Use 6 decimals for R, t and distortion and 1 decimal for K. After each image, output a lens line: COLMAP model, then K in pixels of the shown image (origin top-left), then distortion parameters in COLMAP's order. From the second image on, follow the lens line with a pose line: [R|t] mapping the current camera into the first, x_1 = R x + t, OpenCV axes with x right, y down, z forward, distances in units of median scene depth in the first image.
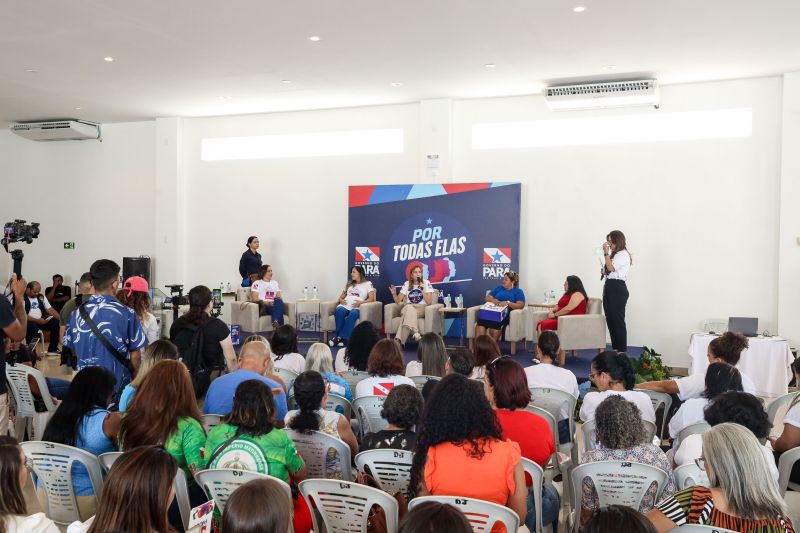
lens RADIAL K [[761.8, 0, 400.0], [0, 761.8, 266.5], [0, 0, 1]] dist [0.029177, 0.027466]
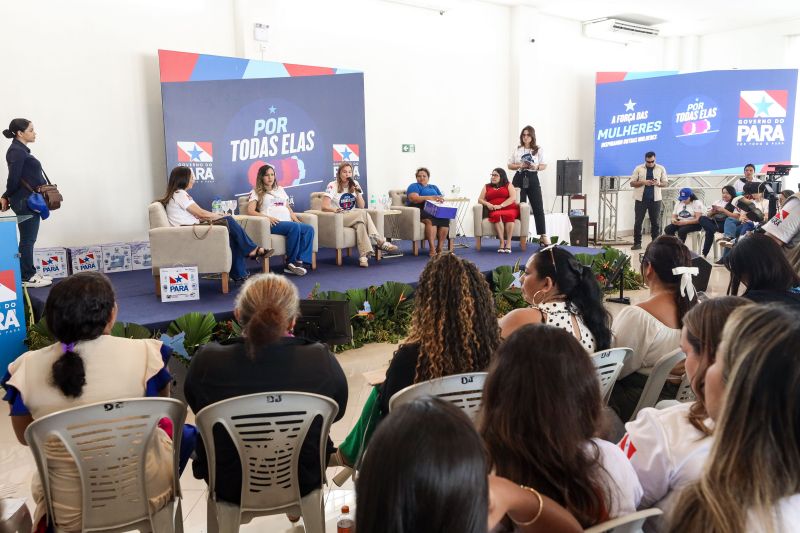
lens RADIAL K [[676.6, 0, 400.0], [0, 676.6, 266.5], [0, 0, 1]] dist [0.023822, 0.005822]
pose [[0.473054, -0.141570, 0.869585, -0.541778], [0.036527, 0.989308, 0.141191, 0.007542], [-0.880276, -0.035028, 0.473168, 0.544669]]
